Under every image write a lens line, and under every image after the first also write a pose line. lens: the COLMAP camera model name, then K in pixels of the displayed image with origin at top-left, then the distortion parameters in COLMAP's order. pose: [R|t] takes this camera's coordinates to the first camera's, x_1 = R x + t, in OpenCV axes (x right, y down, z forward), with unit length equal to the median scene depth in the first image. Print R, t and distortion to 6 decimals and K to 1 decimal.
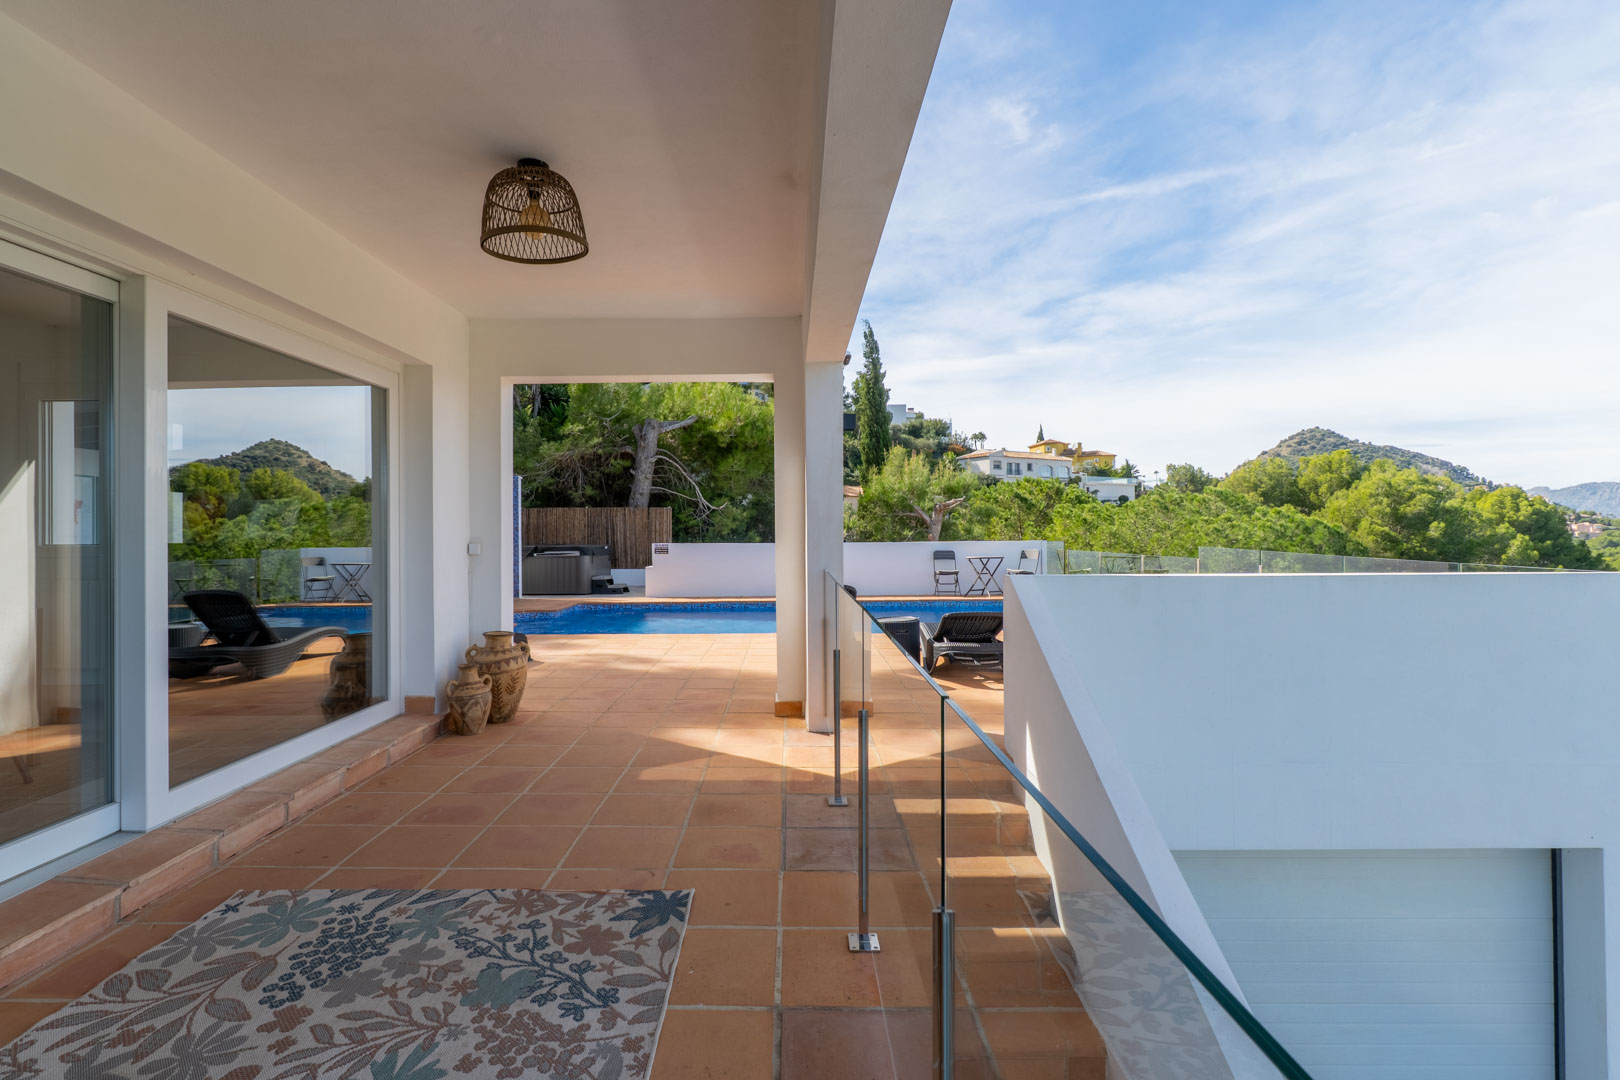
lens RADIAL K [[776.9, 0, 808.0], [0, 776.9, 528.9], [0, 0, 1]] dist [0.000185, -0.001367]
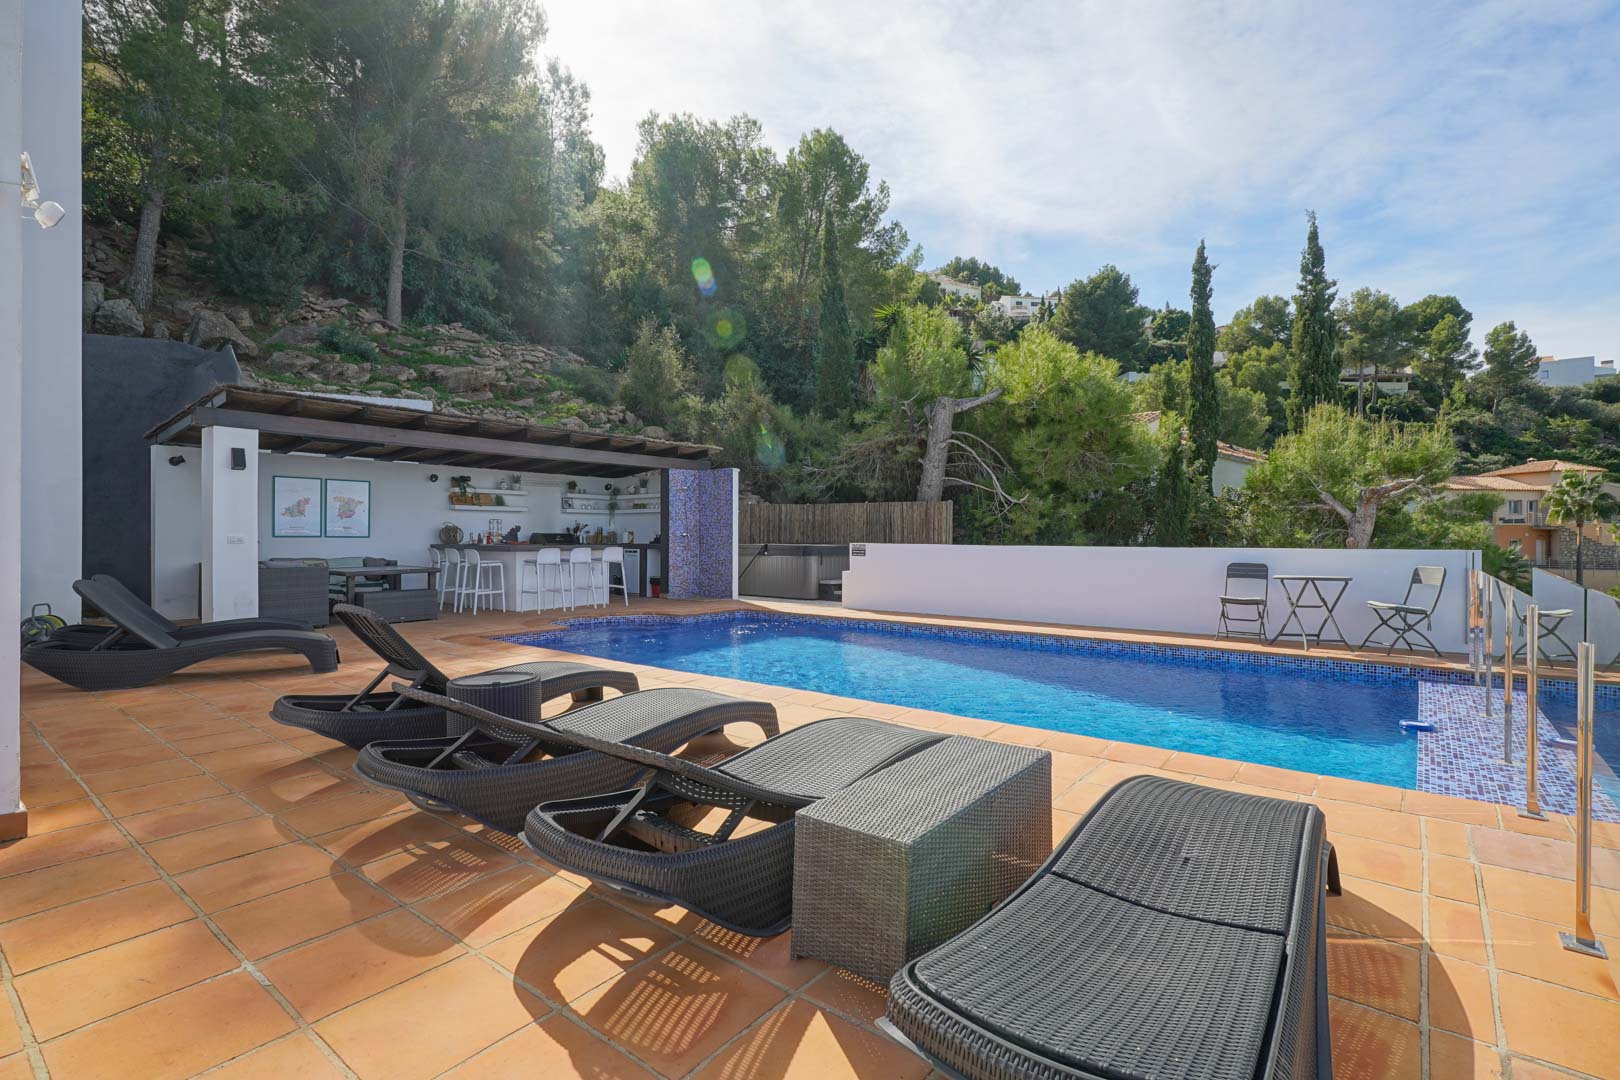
lens RADIAL K [[776.9, 0, 816.2], [0, 776.9, 547.8], [0, 0, 1]] dist [0.000185, -0.001367]
pose [[0.774830, 0.020113, -0.631850, 0.226538], [-0.008592, 0.999736, 0.021287, 0.005321], [0.632112, -0.011065, 0.774798, 0.263632]]
